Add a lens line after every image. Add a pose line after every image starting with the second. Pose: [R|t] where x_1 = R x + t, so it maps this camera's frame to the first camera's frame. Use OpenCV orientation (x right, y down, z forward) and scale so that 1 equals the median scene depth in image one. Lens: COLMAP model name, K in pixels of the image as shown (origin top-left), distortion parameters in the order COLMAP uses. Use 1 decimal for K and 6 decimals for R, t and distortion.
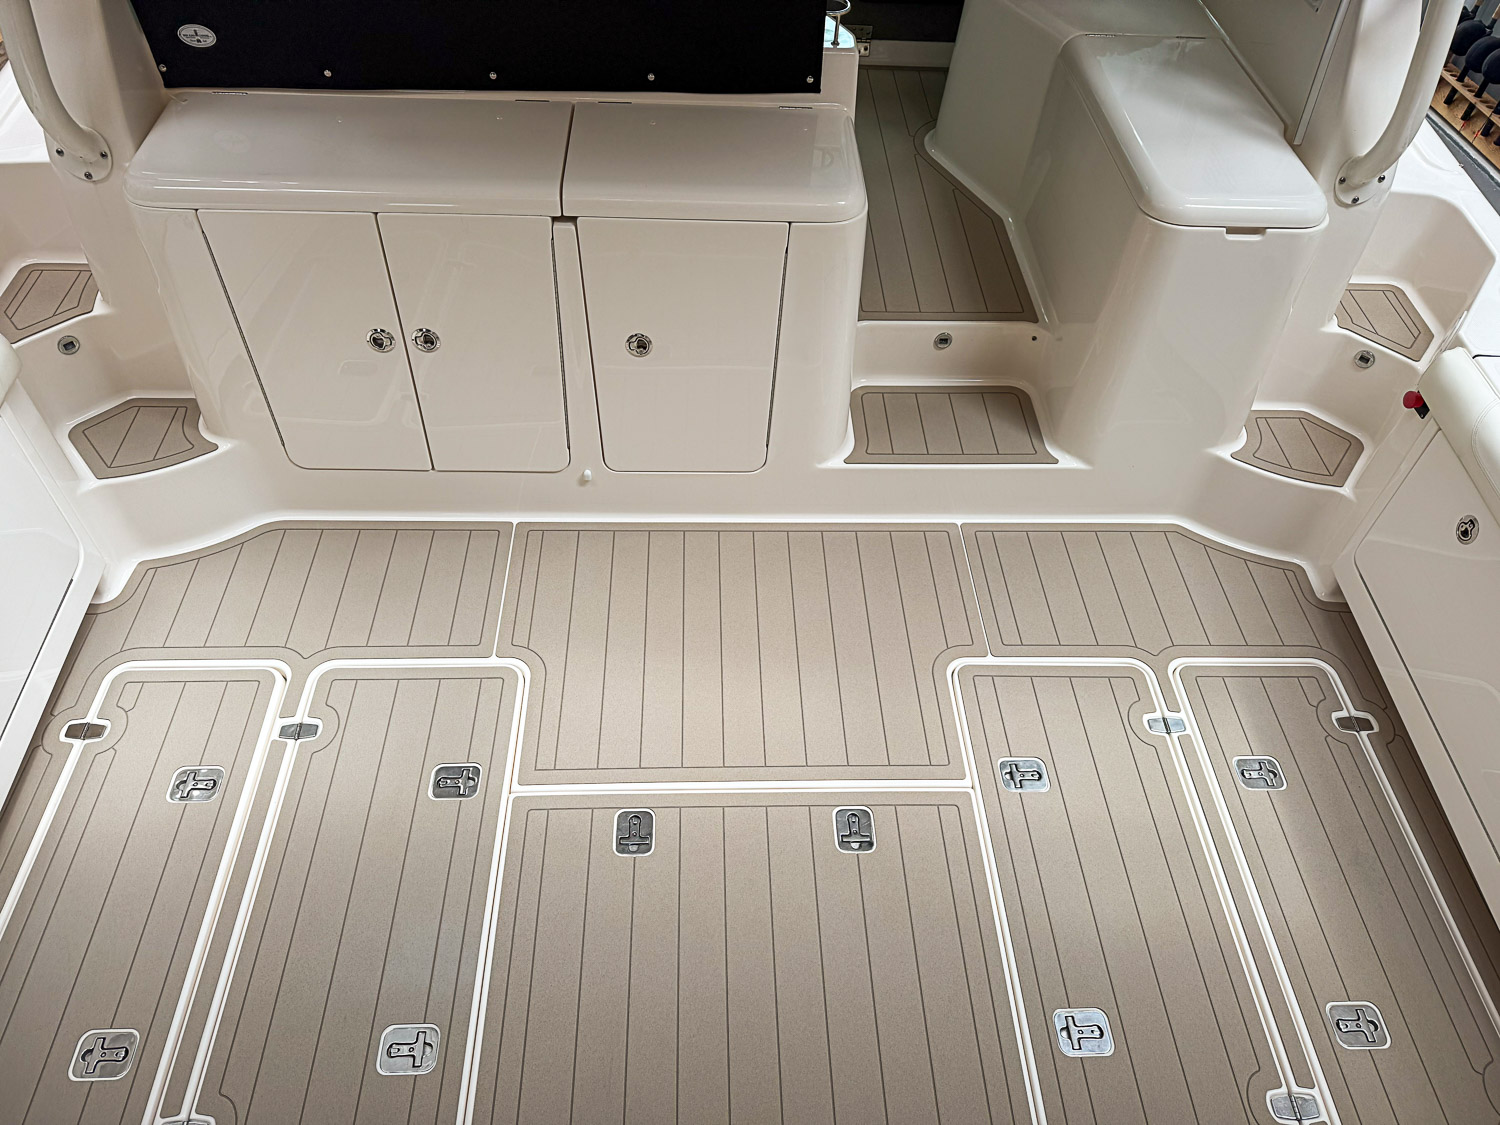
lens RADIAL K [[1082.1, 0, 750.0], [0, 1082.1, 562.5], [0, 0, 1]] dist [0.112222, -0.159782]
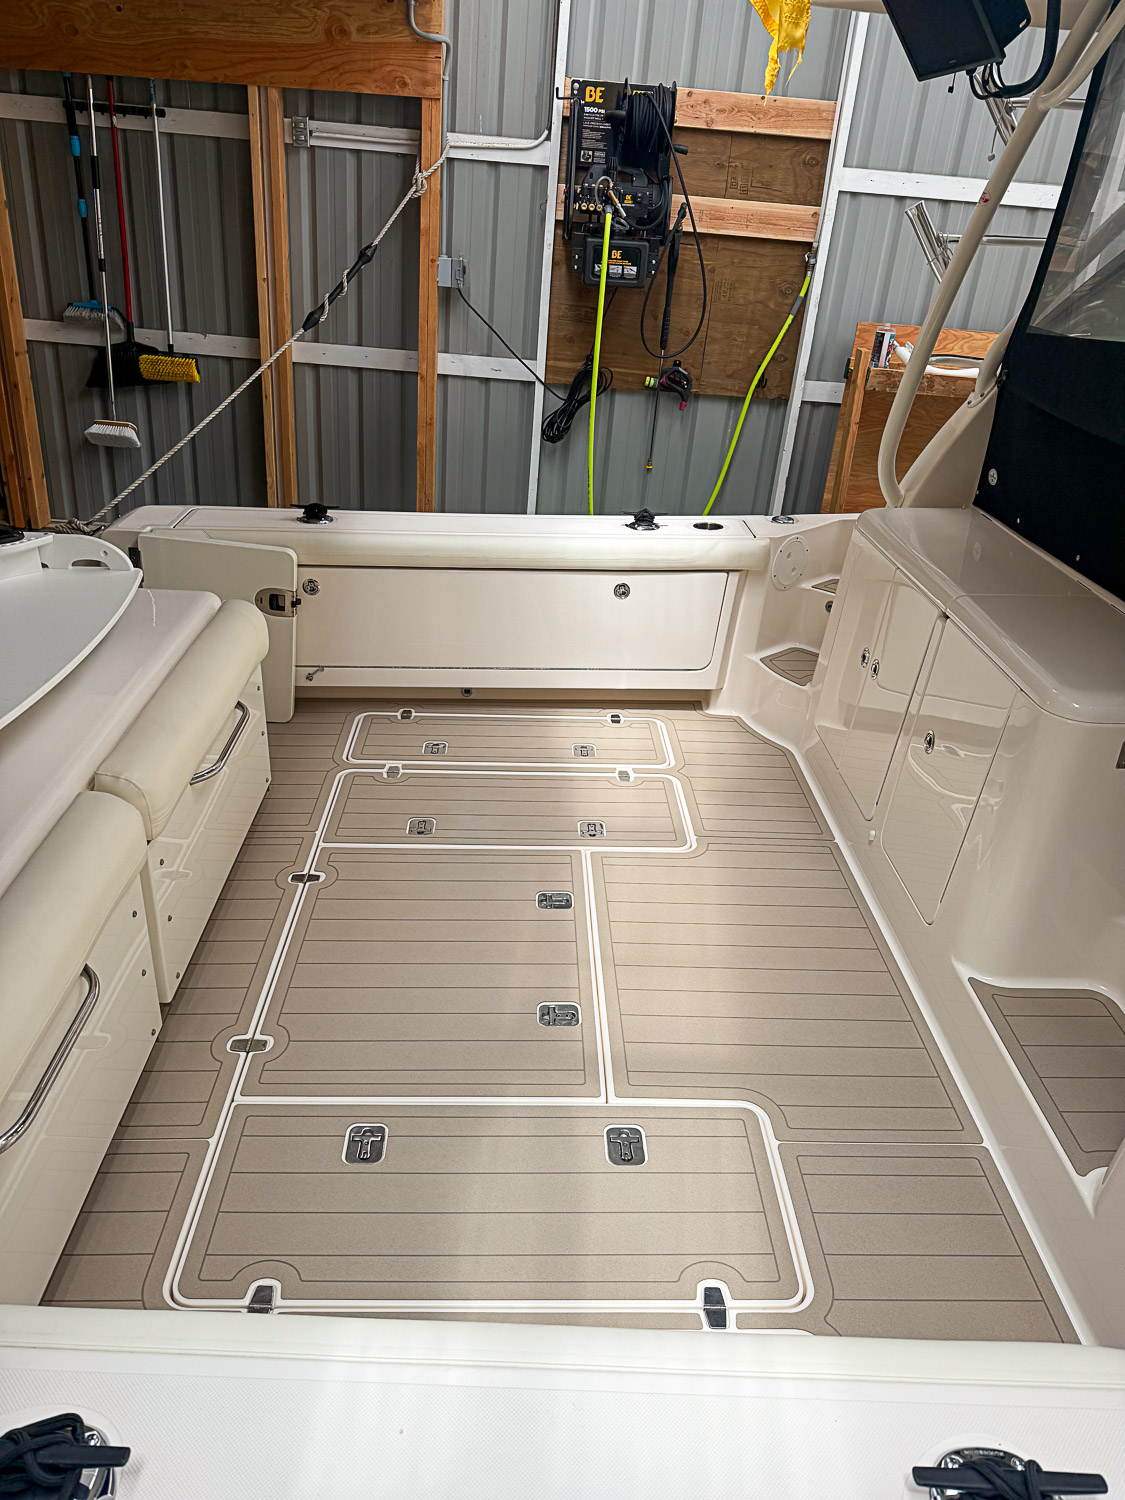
lens RADIAL K [[1082.1, 0, 562.5], [0, 1082.1, 750.0], [0, 0, 1]] dist [0.112222, -0.159782]
pose [[-0.018498, 0.409678, -0.912042, 0.944109], [-0.763191, 0.583512, 0.277586, -0.221184], [0.645908, 0.701197, 0.301869, 0.416544]]
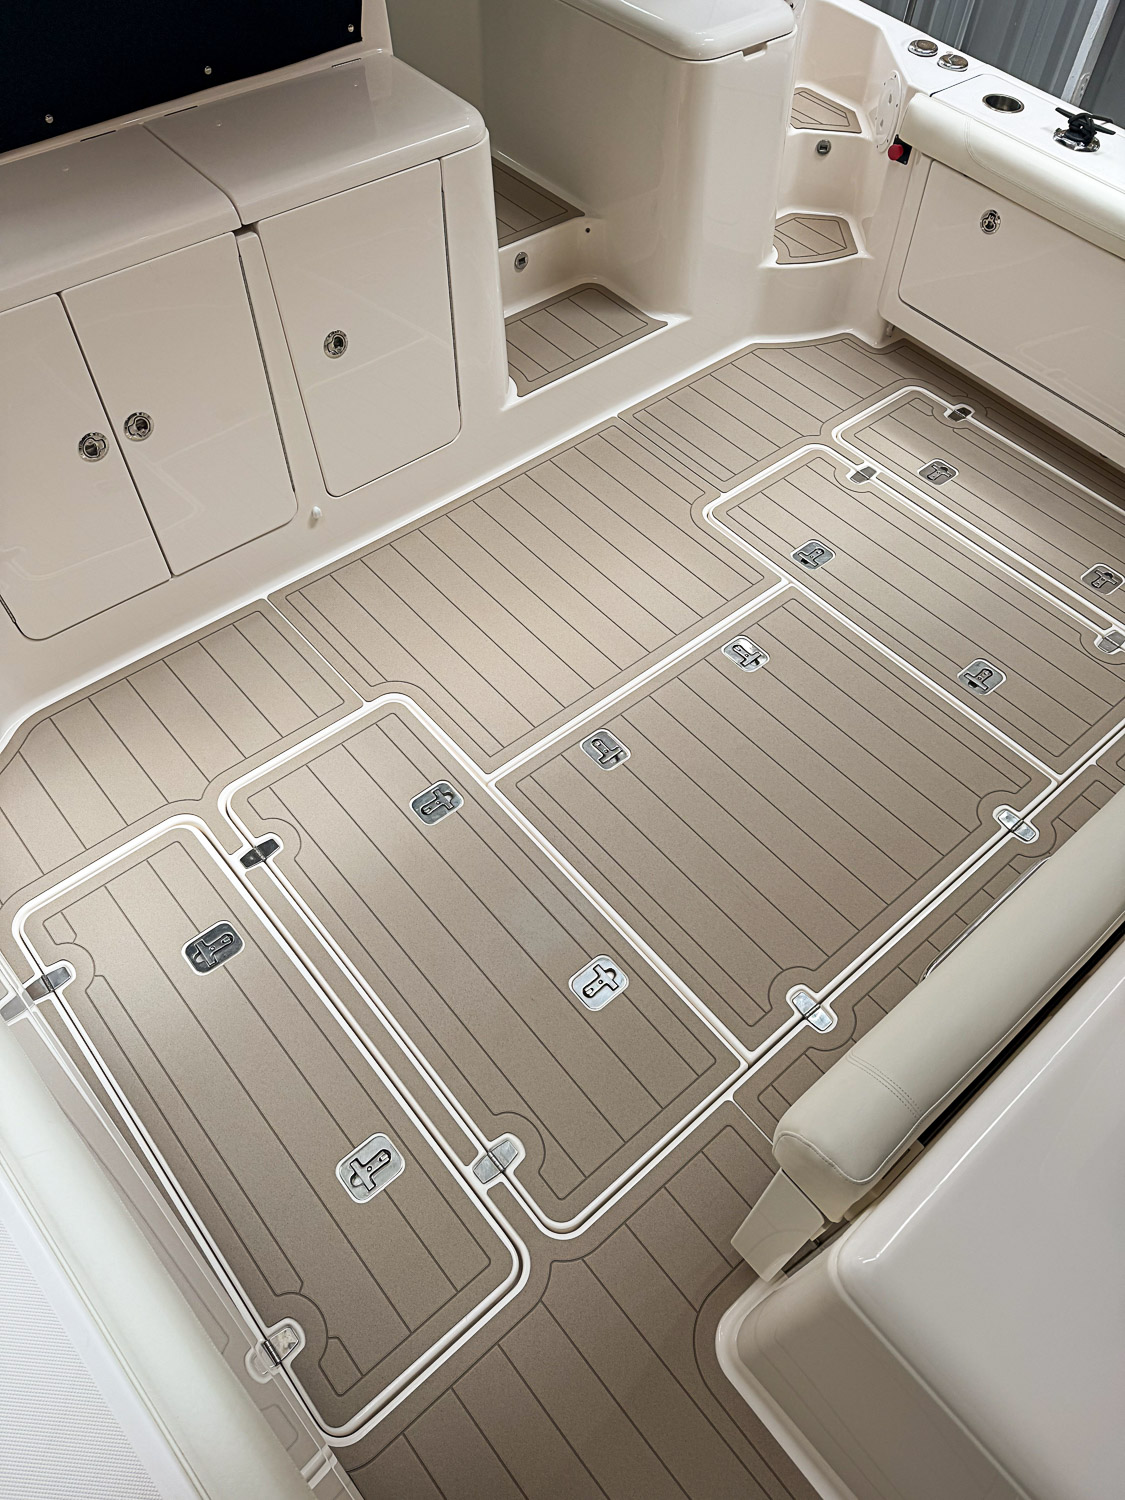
lens RADIAL K [[1082.1, 0, 562.5], [0, 1082.1, 750.0], [0, 0, 1]] dist [0.112222, -0.159782]
pose [[0.780755, -0.508981, 0.362436, -0.477468], [0.465654, 0.860739, 0.205658, 0.003296], [-0.416639, 0.008202, 0.909035, 0.026289]]
